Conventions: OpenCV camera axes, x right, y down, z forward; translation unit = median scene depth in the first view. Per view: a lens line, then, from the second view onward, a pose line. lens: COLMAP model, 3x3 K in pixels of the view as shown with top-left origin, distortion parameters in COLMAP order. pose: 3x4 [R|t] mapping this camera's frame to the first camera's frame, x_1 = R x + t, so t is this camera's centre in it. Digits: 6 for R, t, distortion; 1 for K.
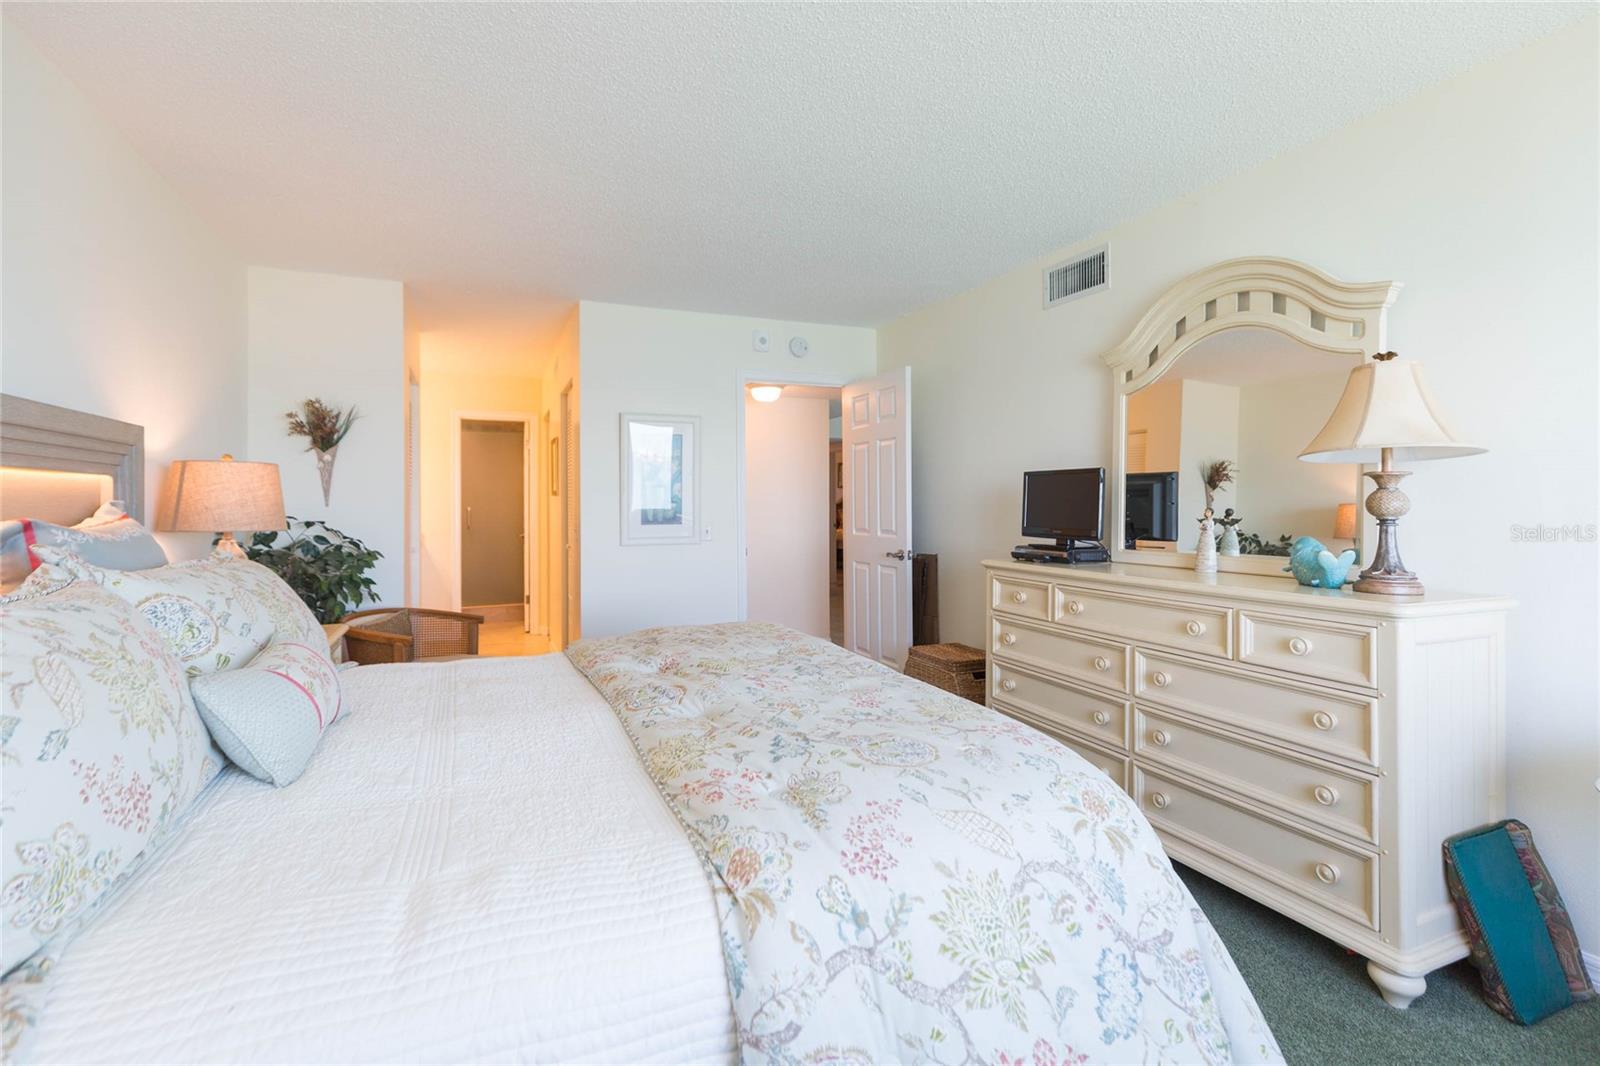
lens RADIAL K [[740.4, 0, 787.1], [0, 740.4, 506.1], [0, 0, 1]] dist [0.003243, 0.000224]
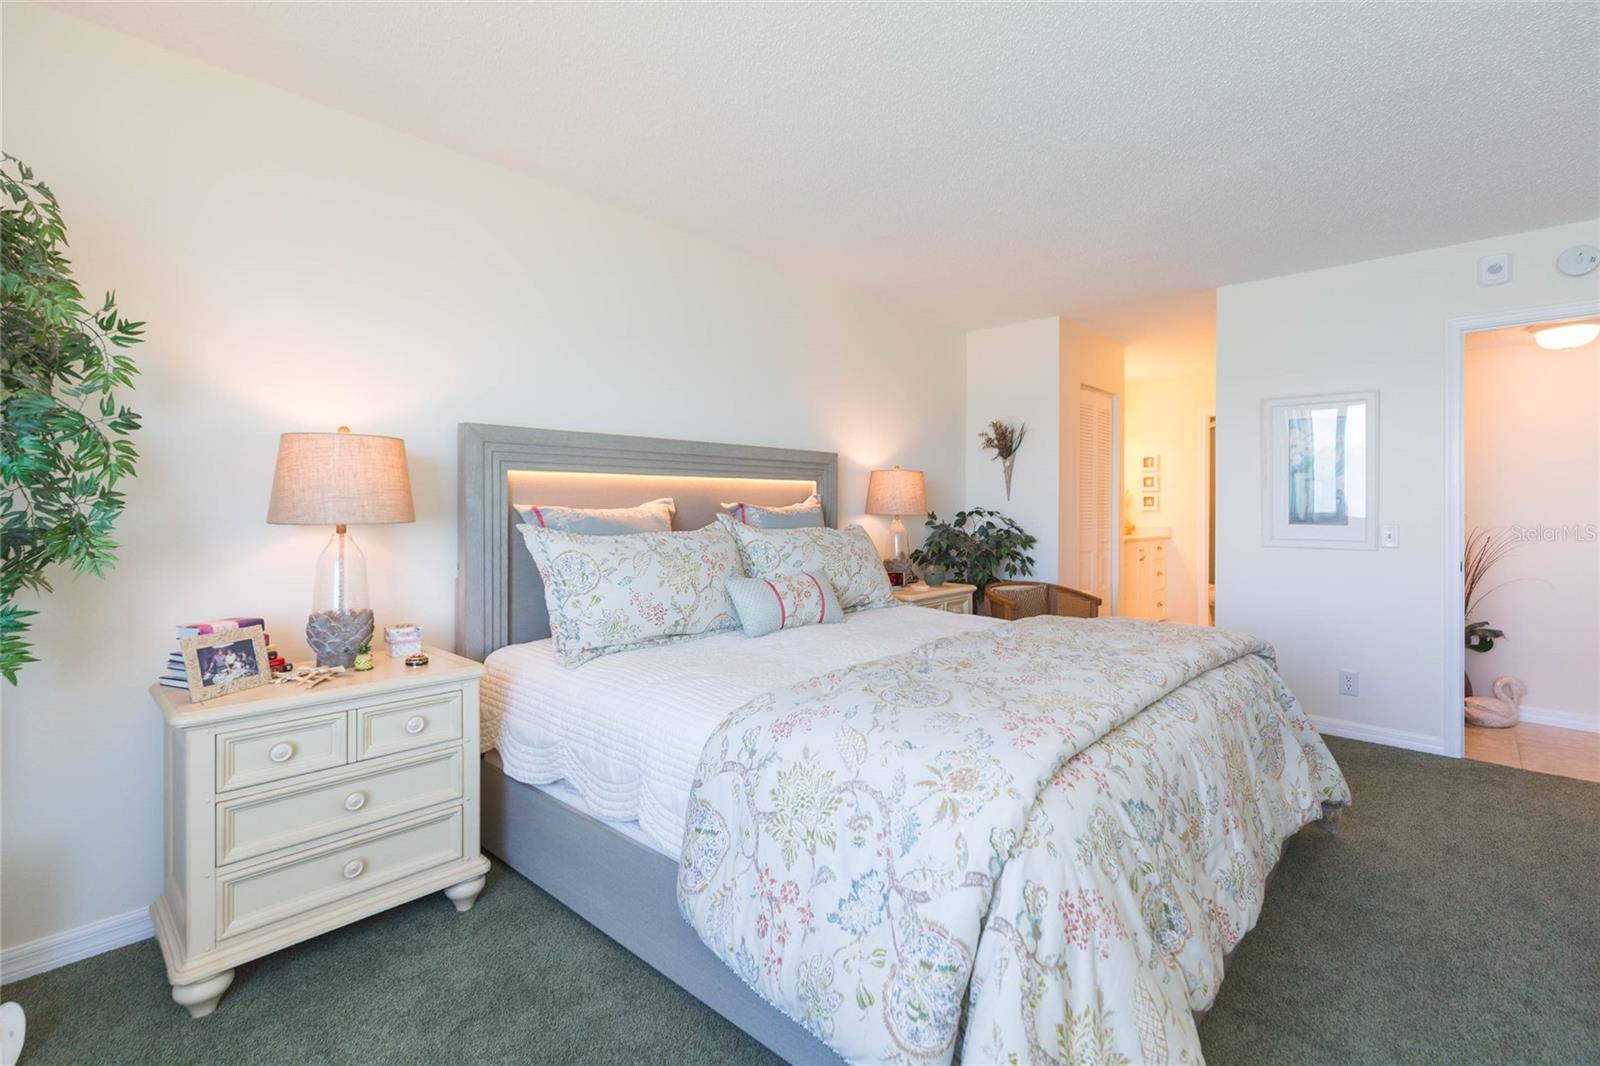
lens RADIAL K [[740.4, 0, 787.1], [0, 740.4, 506.1], [0, 0, 1]] dist [0.003243, 0.000224]
pose [[0.377066, 0.010391, -0.926128, 1.342080], [-0.009762, 0.999926, 0.007244, 0.014534], [0.926135, 0.006310, 0.377140, 0.395959]]
